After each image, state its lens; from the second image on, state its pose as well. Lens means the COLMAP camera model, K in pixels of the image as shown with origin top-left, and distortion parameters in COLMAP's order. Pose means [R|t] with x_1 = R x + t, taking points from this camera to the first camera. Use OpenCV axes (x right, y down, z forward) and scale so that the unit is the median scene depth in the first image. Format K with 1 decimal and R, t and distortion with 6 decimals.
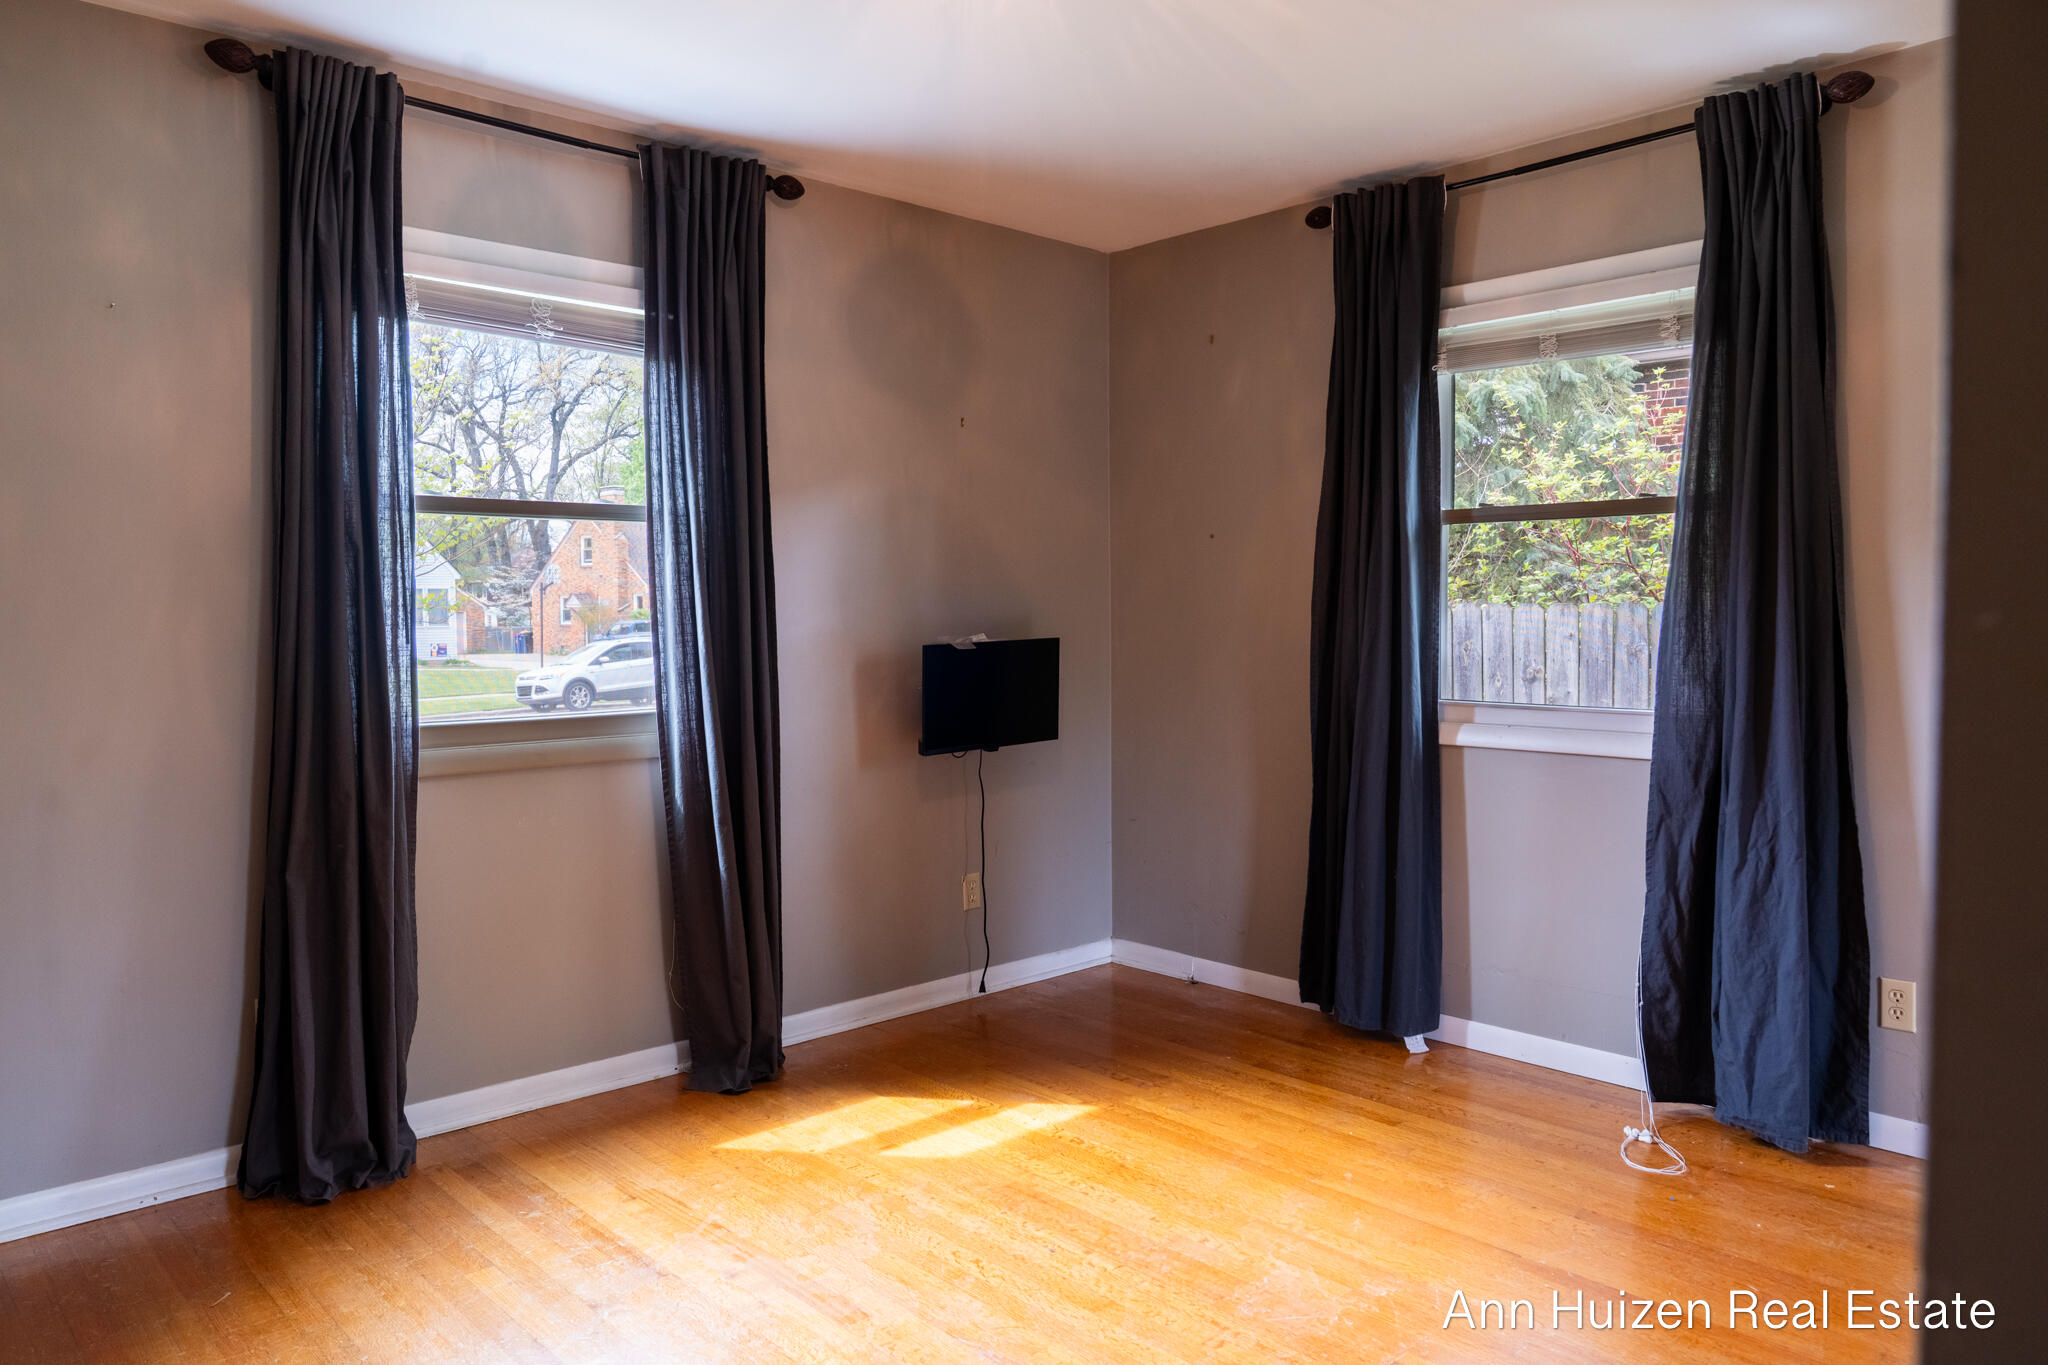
lens RADIAL K [[1380.3, 0, 1011.0], [0, 1380.3, 680.1], [0, 0, 1]] dist [-0.031440, -0.000161]
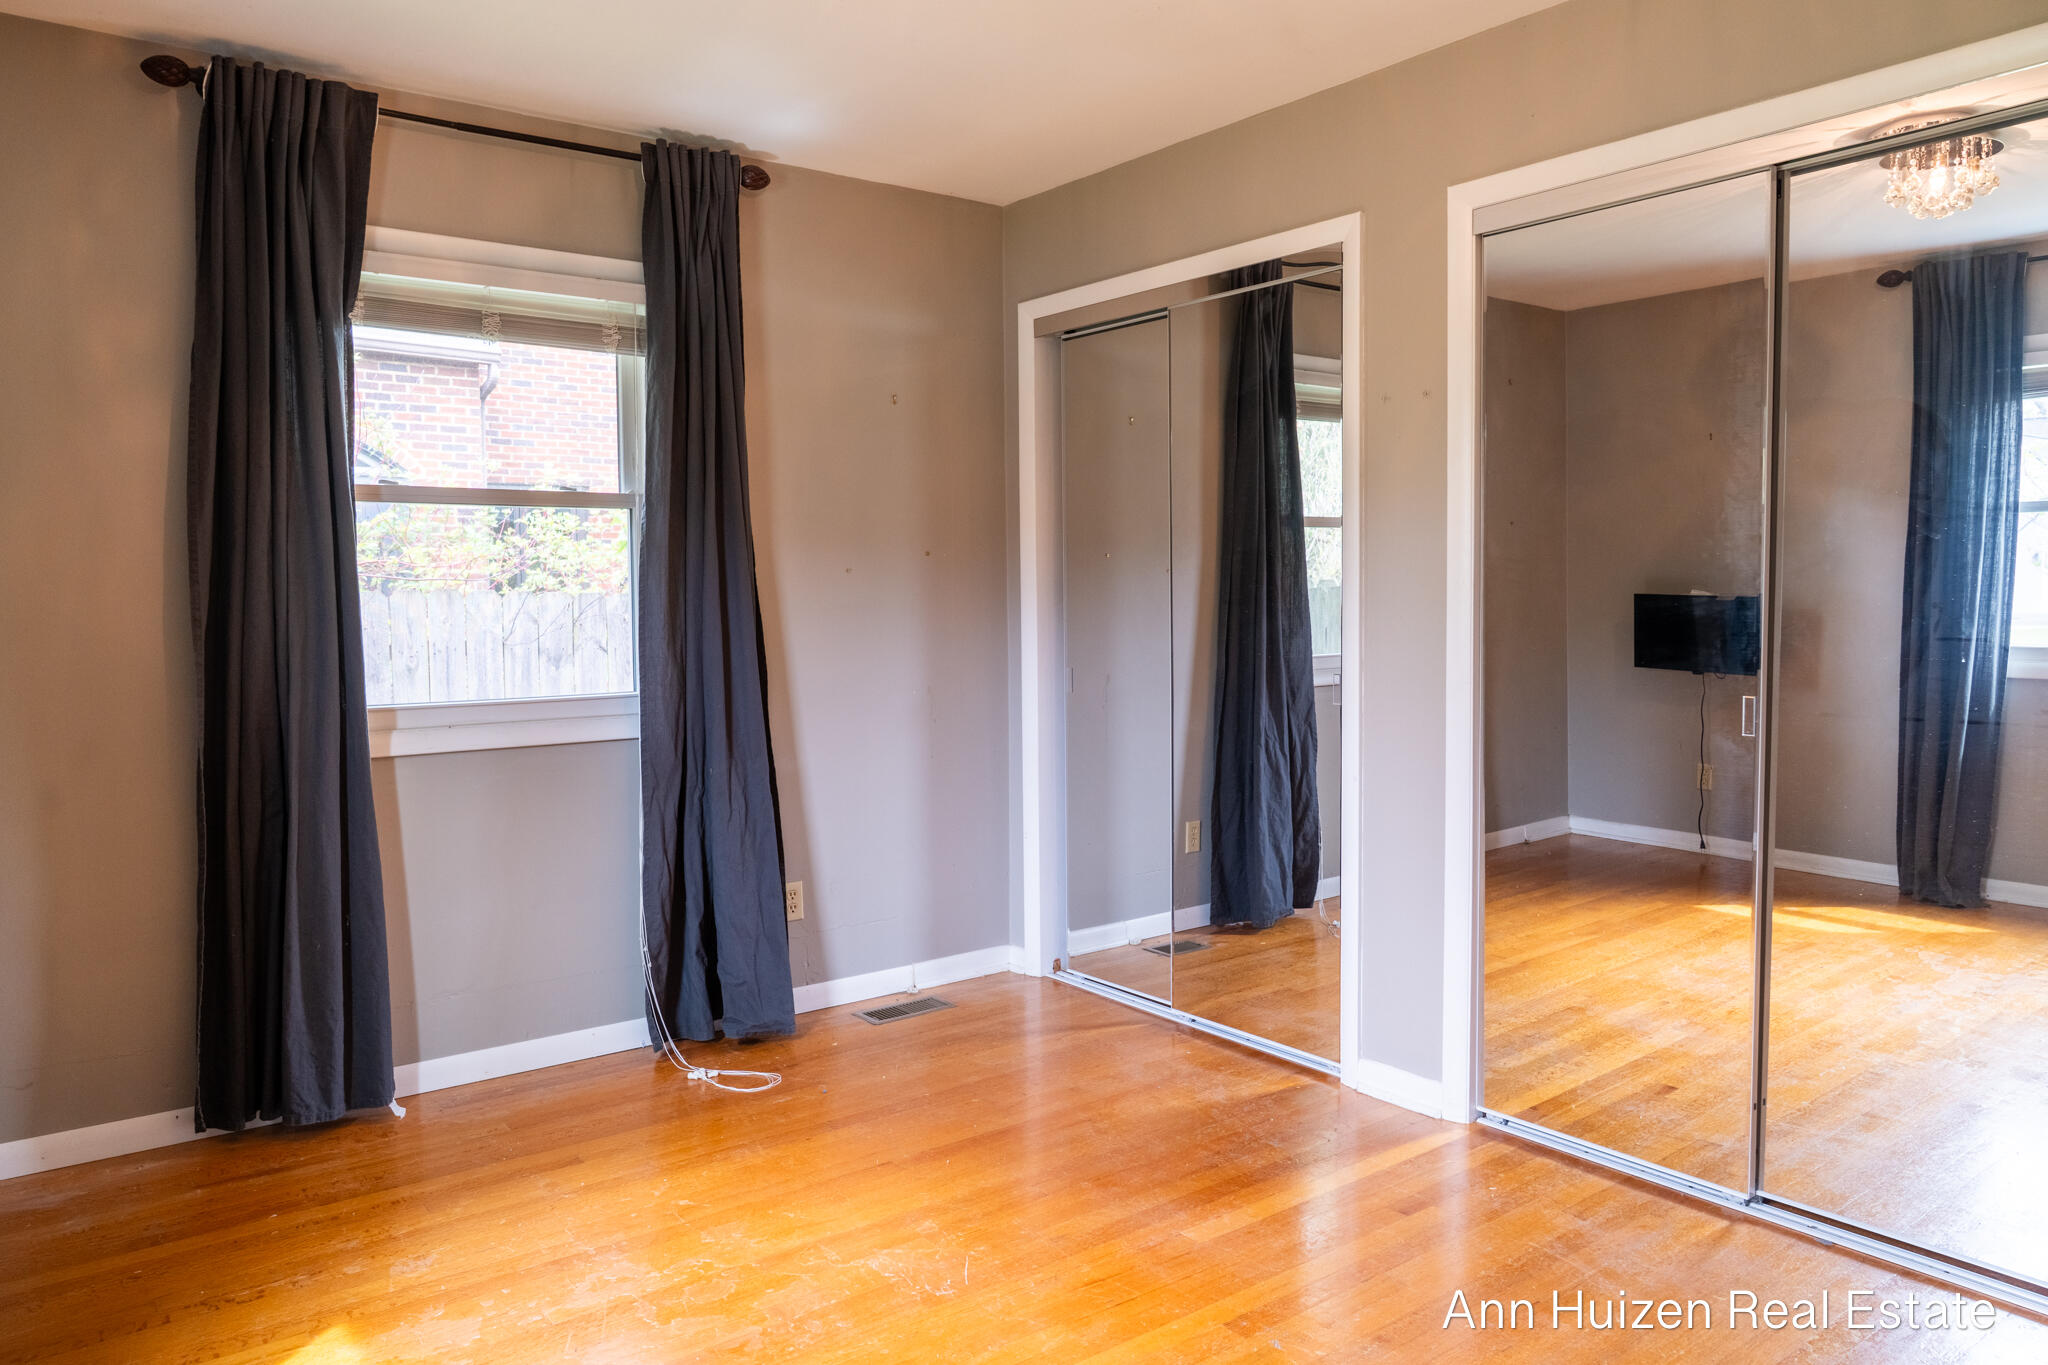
lens RADIAL K [[1380.3, 0, 1011.0], [0, 1380.3, 680.1], [0, 0, 1]] dist [-0.031440, -0.000161]
pose [[0.093790, -0.056597, 0.993982, -0.540067], [0.059988, 0.996890, 0.051103, -0.023056], [-0.993783, 0.054834, 0.096893, 0.564000]]
